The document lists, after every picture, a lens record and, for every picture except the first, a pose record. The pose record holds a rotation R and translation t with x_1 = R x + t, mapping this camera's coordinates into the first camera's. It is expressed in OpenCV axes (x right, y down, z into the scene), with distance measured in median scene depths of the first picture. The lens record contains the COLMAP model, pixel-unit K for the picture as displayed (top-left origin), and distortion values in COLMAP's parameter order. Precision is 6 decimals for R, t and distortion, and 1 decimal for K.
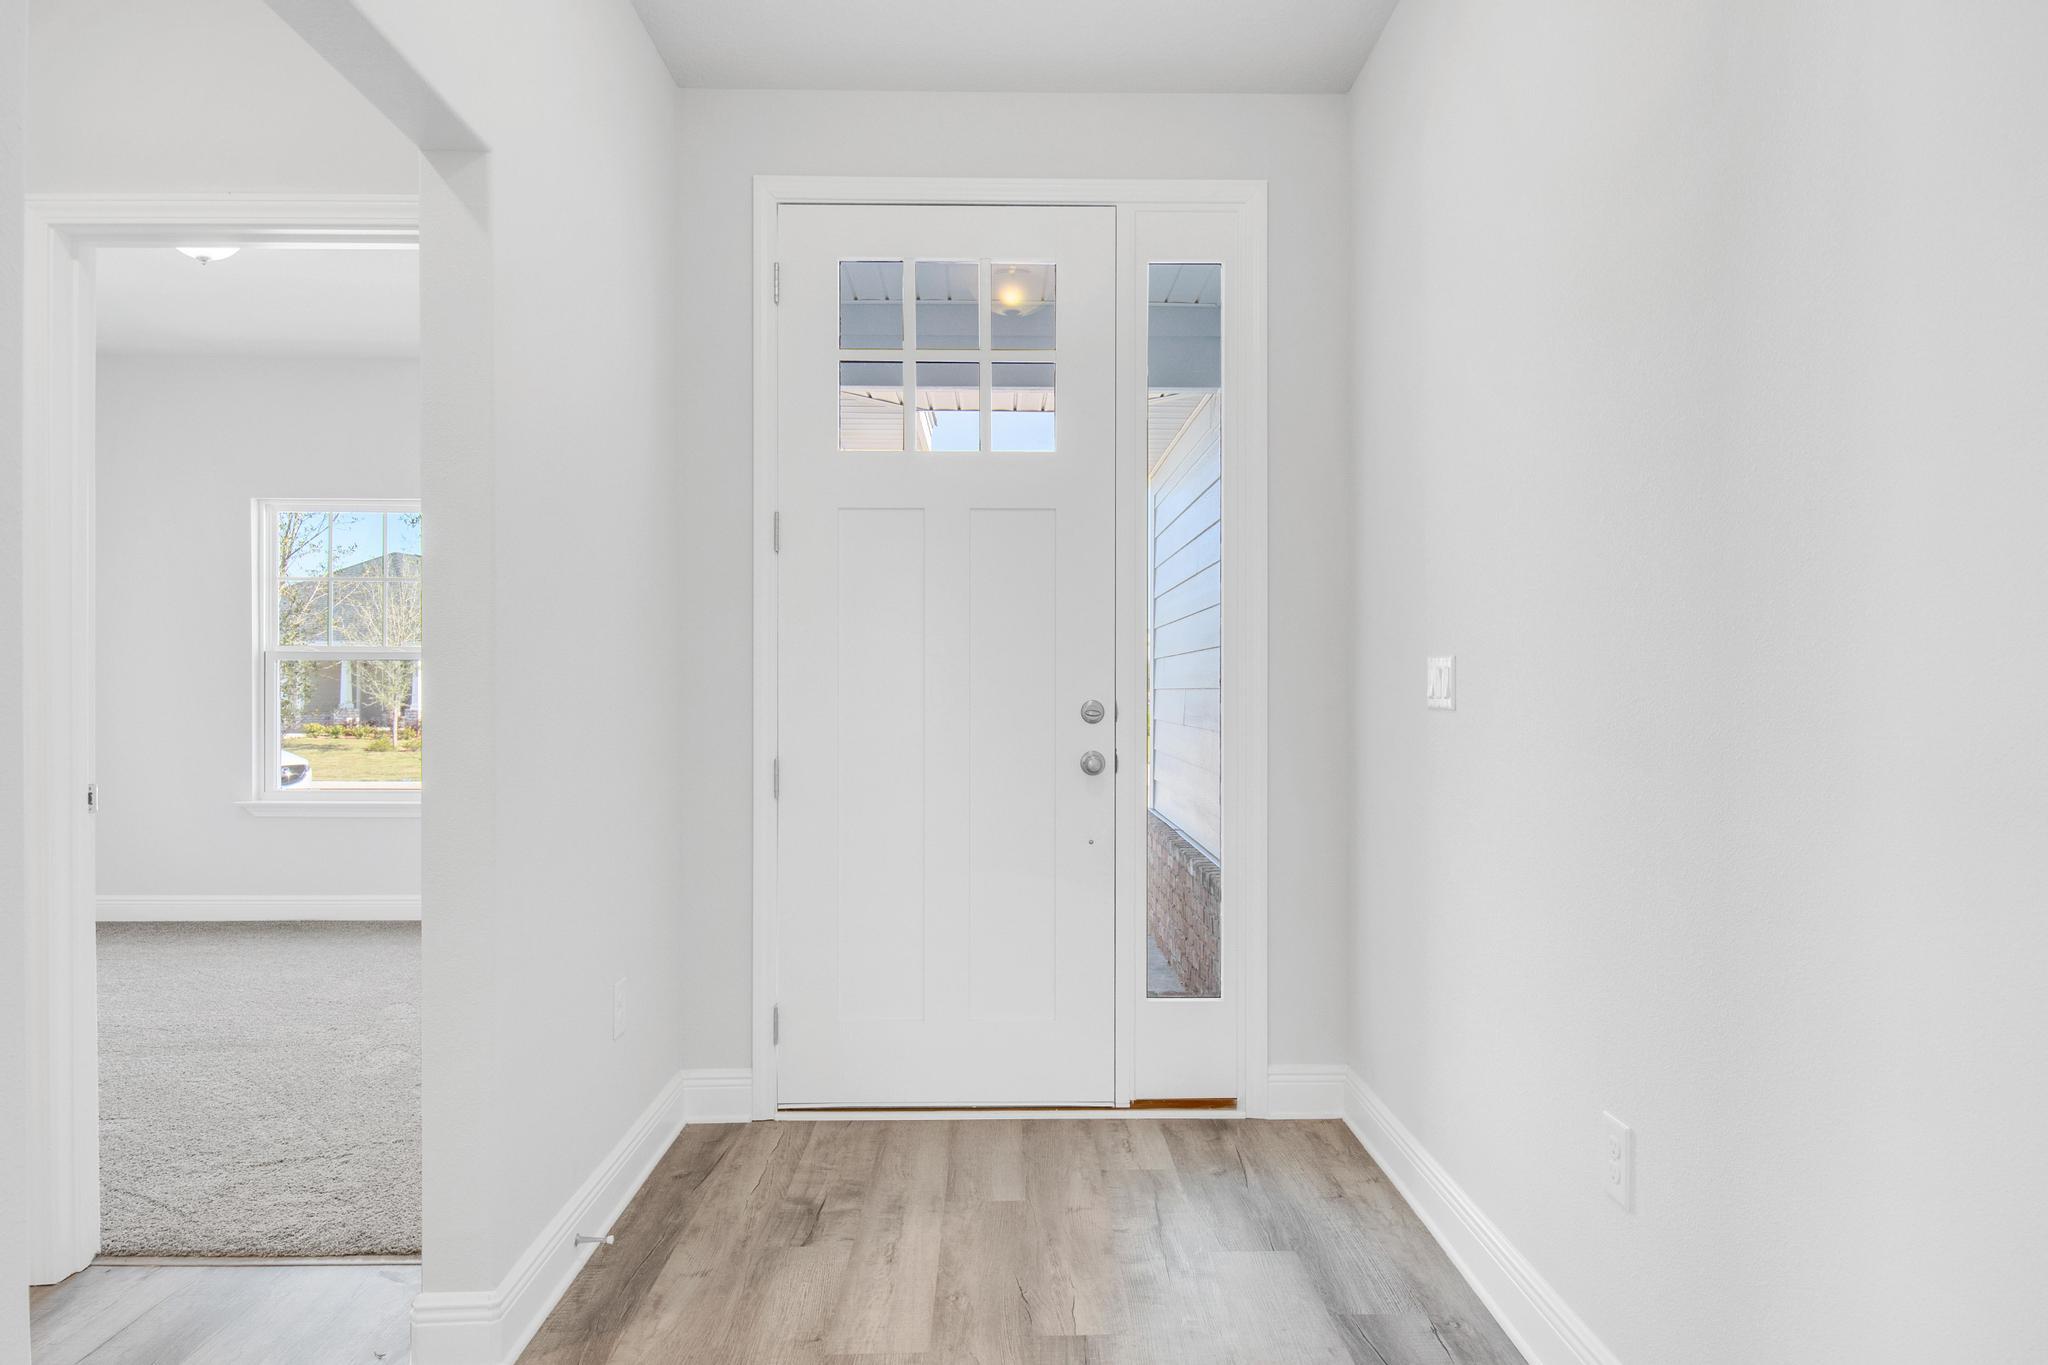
lens RADIAL K [[1284.3, 0, 1027.6], [0, 1284.3, 671.3], [0, 0, 1]] dist [0.004284, -0.001481]
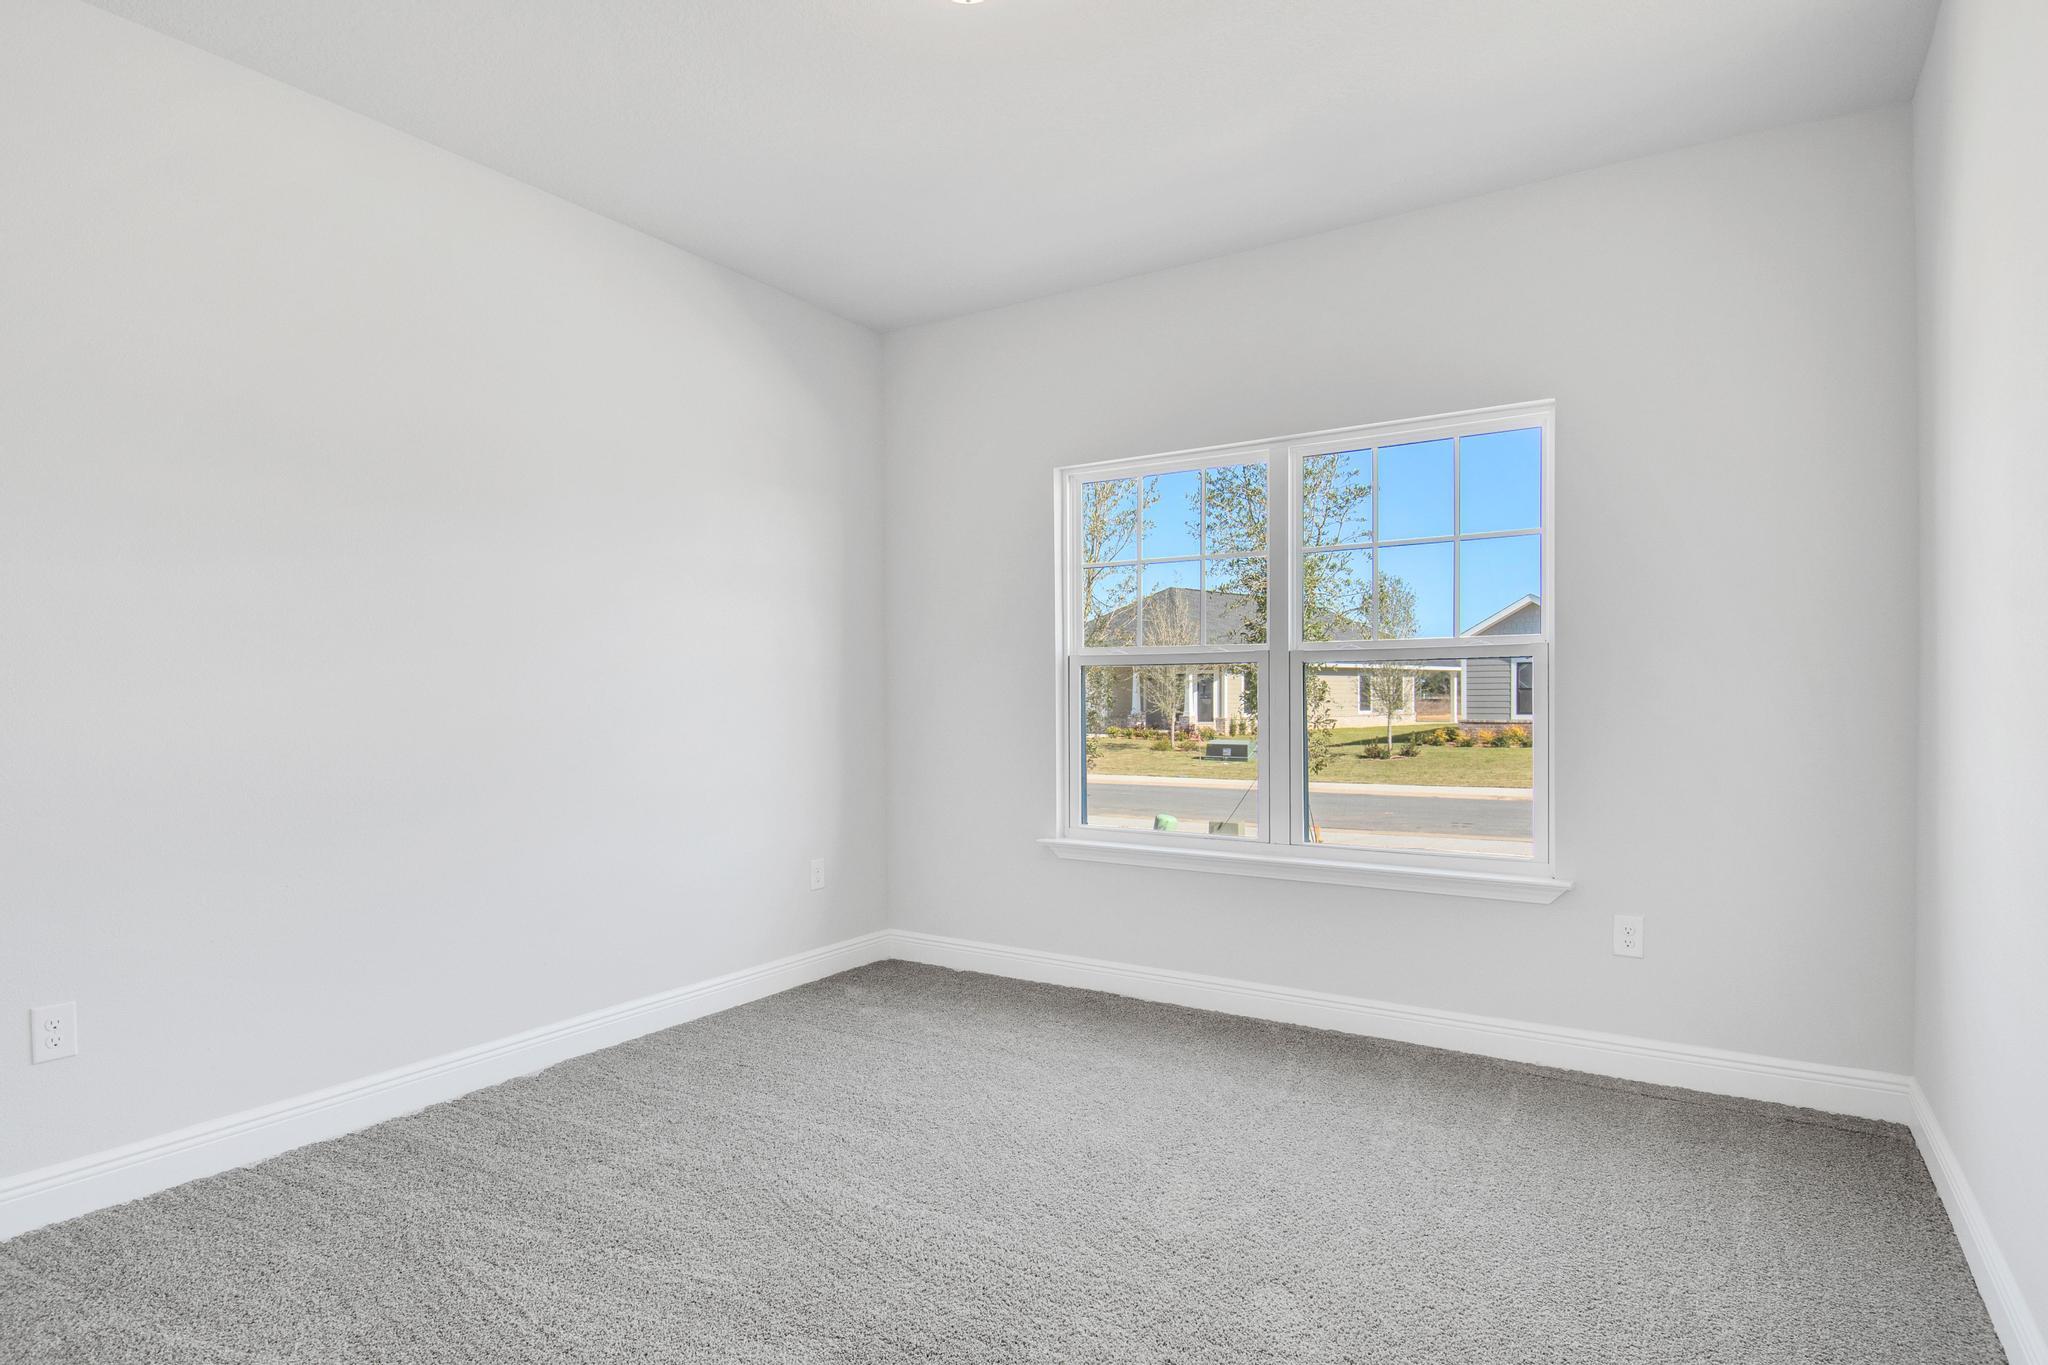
lens RADIAL K [[1062.8, 0, 1024.0], [0, 1062.8, 682.5], [0, 0, 1]] dist [0.002023, 0.000151]
pose [[0.831441, -0.005432, -0.555586, -0.058062], [0.004629, 0.999985, -0.002849, 0.000773], [0.555593, -0.000203, 0.831454, 0.101528]]
